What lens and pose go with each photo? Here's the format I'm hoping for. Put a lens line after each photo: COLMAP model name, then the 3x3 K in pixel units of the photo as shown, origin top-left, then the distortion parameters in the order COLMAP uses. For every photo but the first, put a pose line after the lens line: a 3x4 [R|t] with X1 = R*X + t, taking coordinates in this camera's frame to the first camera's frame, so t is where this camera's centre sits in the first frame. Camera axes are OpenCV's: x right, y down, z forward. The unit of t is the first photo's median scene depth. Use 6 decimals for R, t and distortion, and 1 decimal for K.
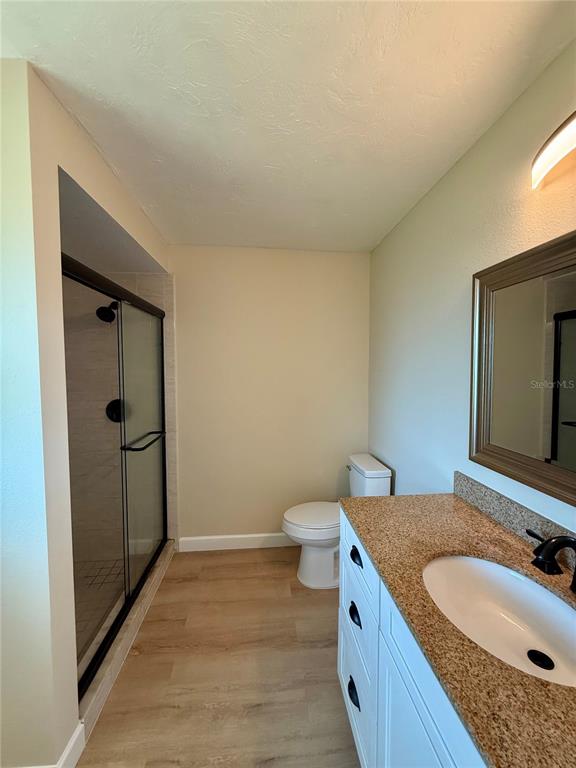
lens RADIAL K [[306.5, 0, 288.3], [0, 306.5, 383.0], [0, 0, 1]] dist [0.002069, 0.000221]
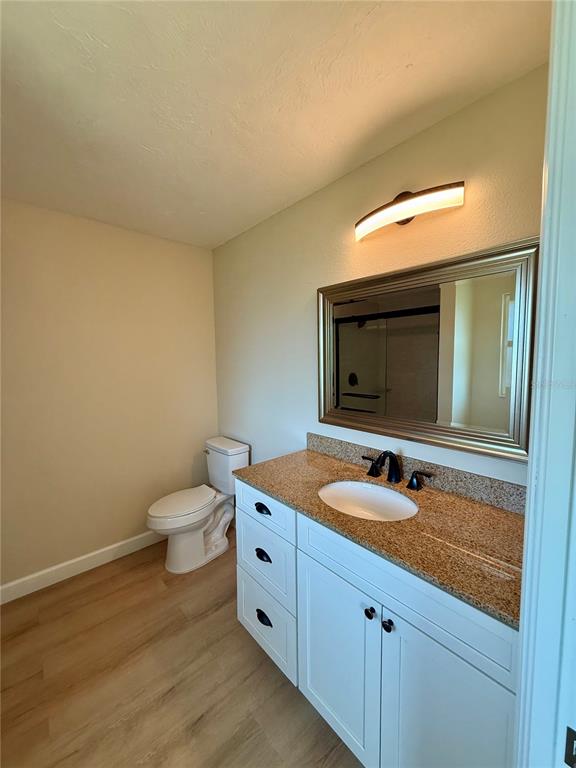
lens RADIAL K [[306.5, 0, 291.0], [0, 306.5, 382.1], [0, 0, 1]] dist [0.002069, 0.000221]
pose [[0.800299, -0.056452, 0.596938, -0.287460], [0.040380, 0.998372, 0.040279, 0.005811], [-0.598240, -0.008130, 0.801276, -0.040390]]
